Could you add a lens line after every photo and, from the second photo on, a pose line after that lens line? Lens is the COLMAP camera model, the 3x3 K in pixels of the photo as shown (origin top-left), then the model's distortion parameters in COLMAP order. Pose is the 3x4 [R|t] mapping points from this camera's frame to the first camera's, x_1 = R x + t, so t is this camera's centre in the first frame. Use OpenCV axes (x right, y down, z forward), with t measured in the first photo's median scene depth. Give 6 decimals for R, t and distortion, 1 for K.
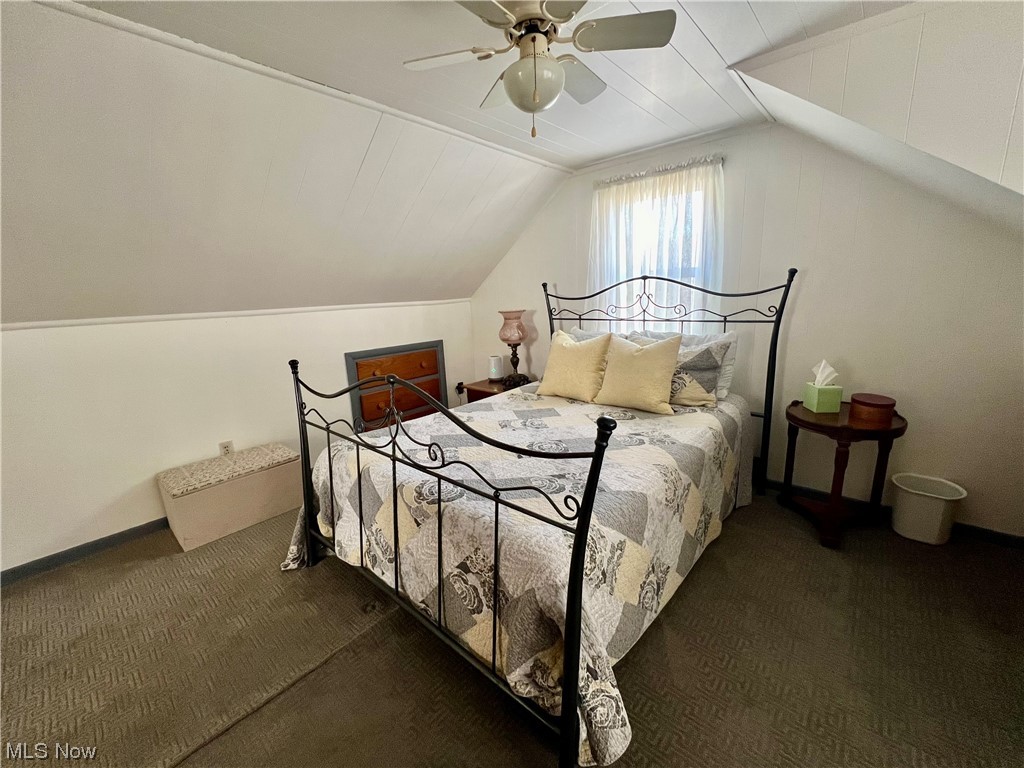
lens RADIAL K [[415.8, 0, 510.7], [0, 415.8, 383.4], [0, 0, 1]] dist [0.002333, 0.000098]
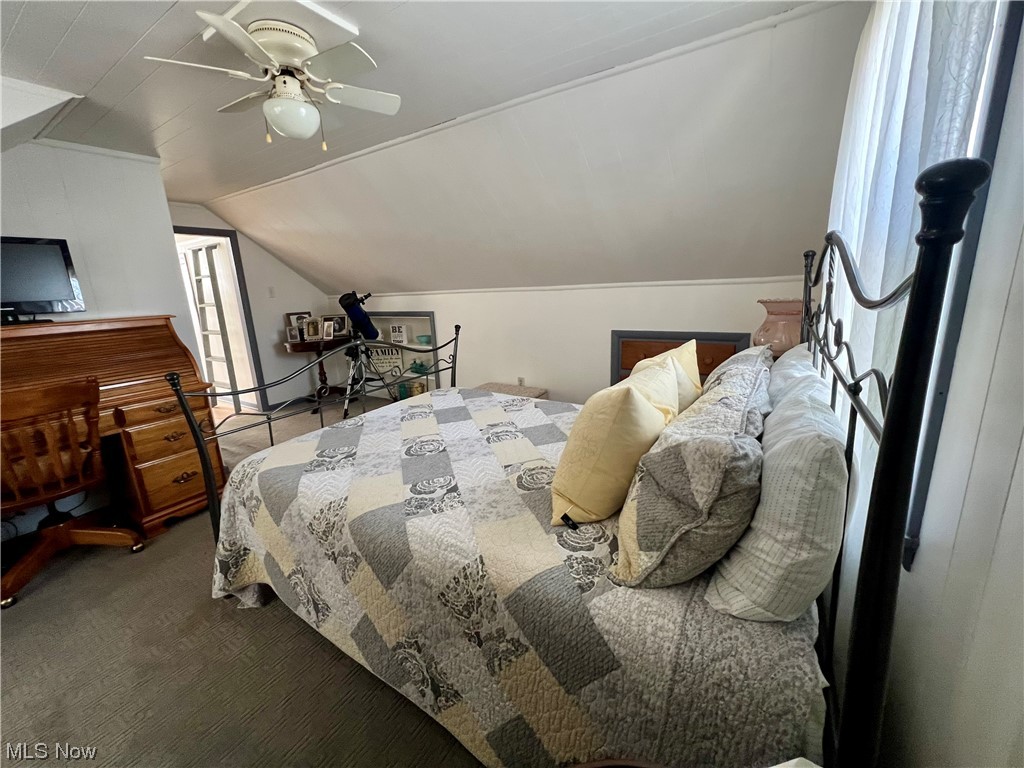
lens RADIAL K [[415.8, 0, 512.2], [0, 415.8, 379.4], [0, 0, 1]] dist [0.002333, 0.000098]
pose [[0.160592, 0.252435, -0.954194, 0.912903], [-0.179499, 0.958090, 0.223256, -0.224840], [0.970562, 0.135423, 0.199174, 0.901736]]
